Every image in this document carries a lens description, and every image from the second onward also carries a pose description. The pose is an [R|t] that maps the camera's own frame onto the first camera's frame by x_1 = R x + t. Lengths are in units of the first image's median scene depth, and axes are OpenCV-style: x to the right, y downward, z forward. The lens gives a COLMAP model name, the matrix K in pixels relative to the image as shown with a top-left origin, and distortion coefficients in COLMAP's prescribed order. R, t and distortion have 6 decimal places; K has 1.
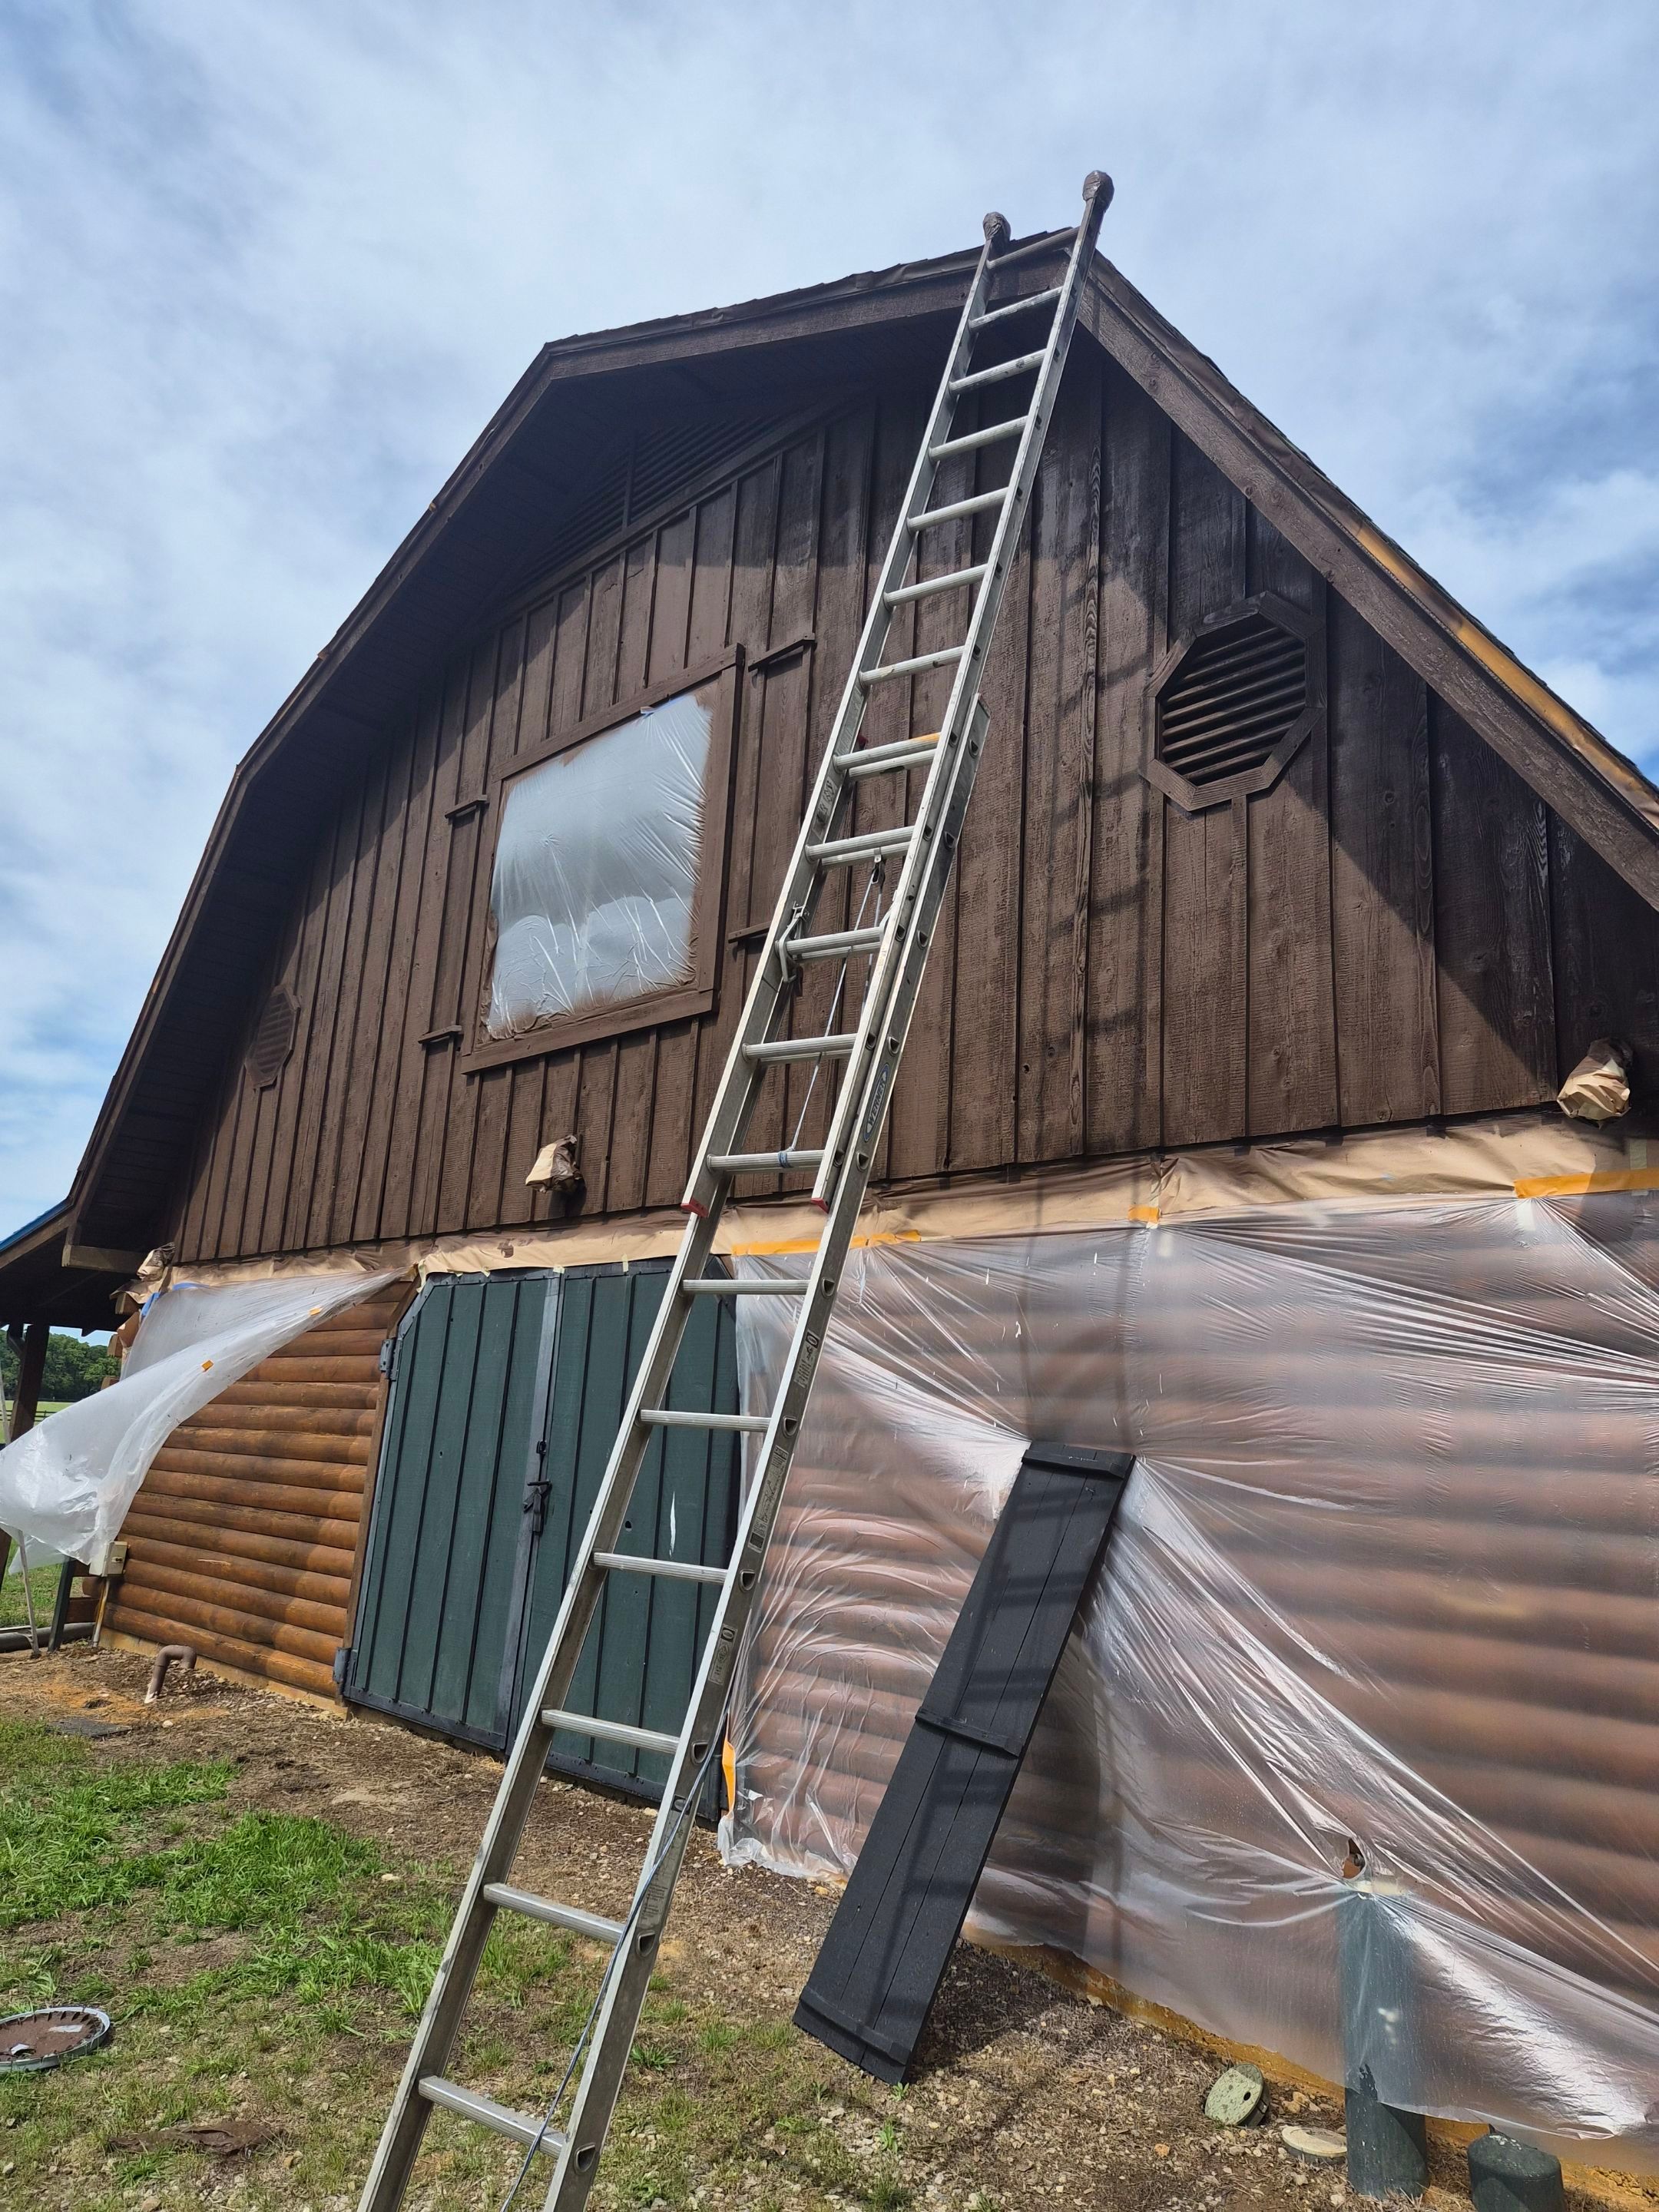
lens RADIAL K [[1575.6, 0, 822.1], [0, 1575.6, 1069.4], [0, 0, 1]] dist [0.083334, -0.078776]
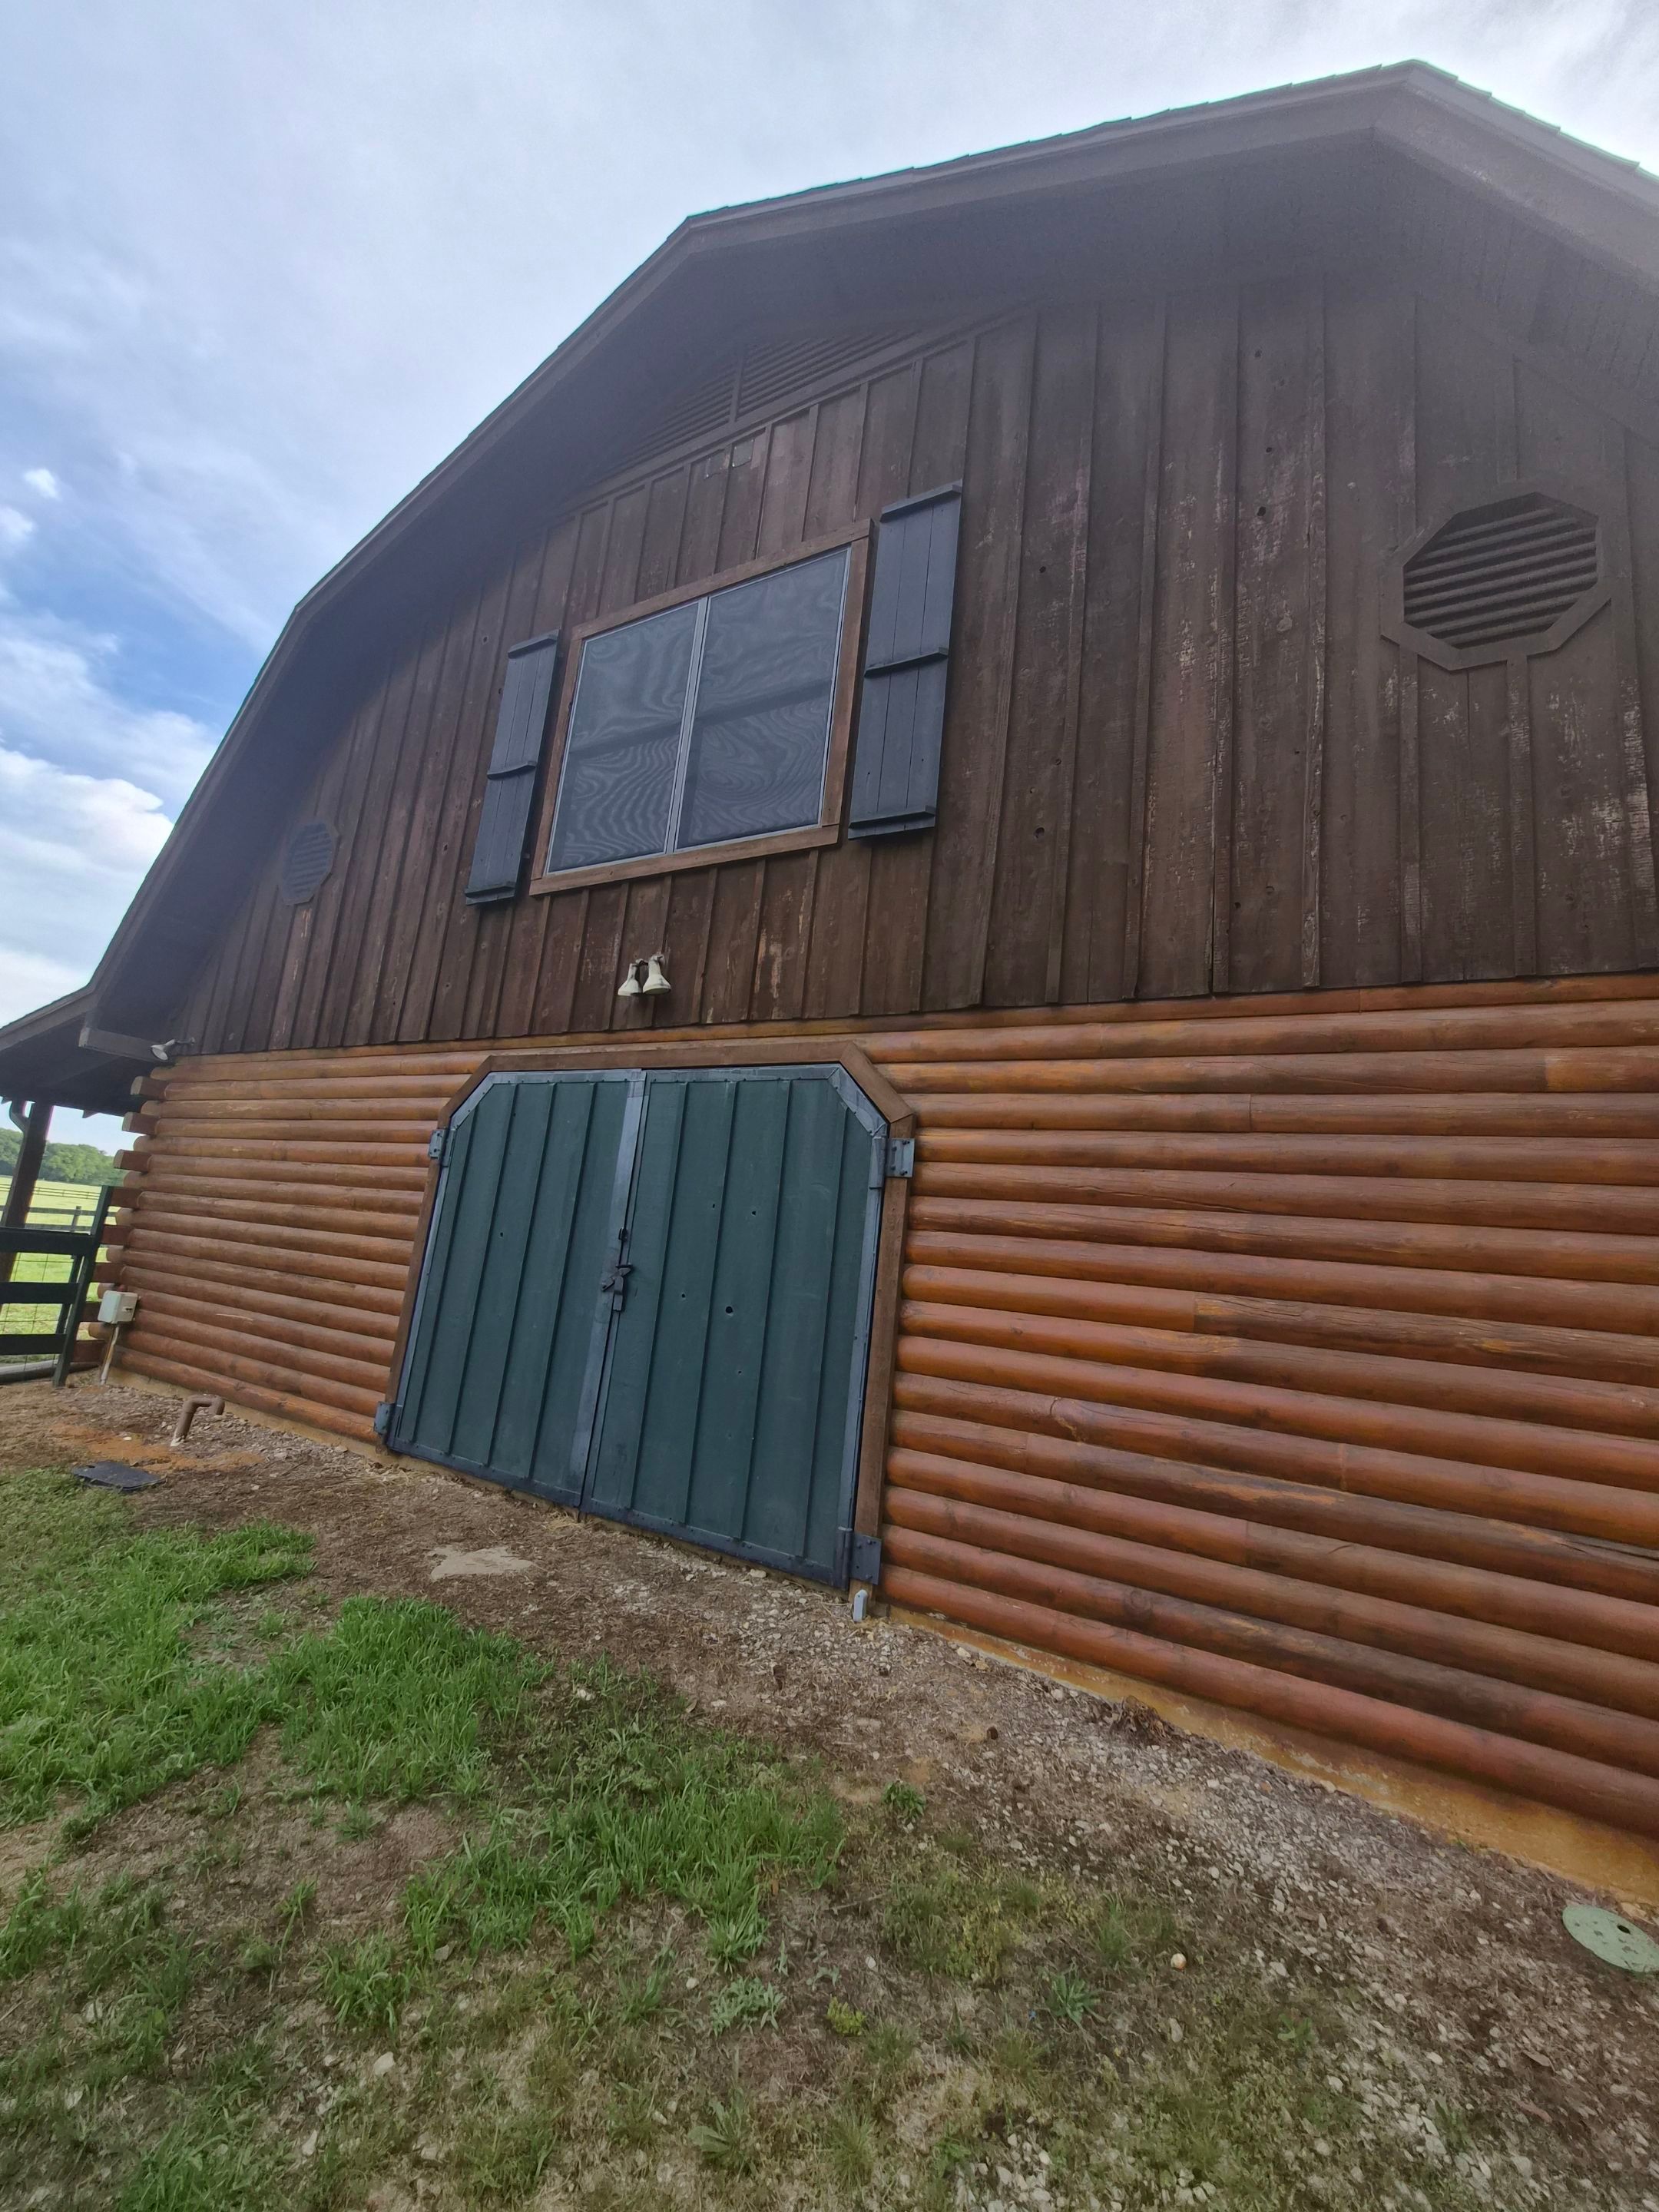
lens RADIAL K [[914.1, 0, 830.4], [0, 914.1, 1104.1], [0, 0, 1]] dist [-0.001910, -0.000050]
pose [[0.956291, 0.089135, 0.278501, -0.205804], [-0.111198, 0.991708, 0.064423, 0.087429], [-0.270449, -0.092576, 0.958273, 0.345653]]
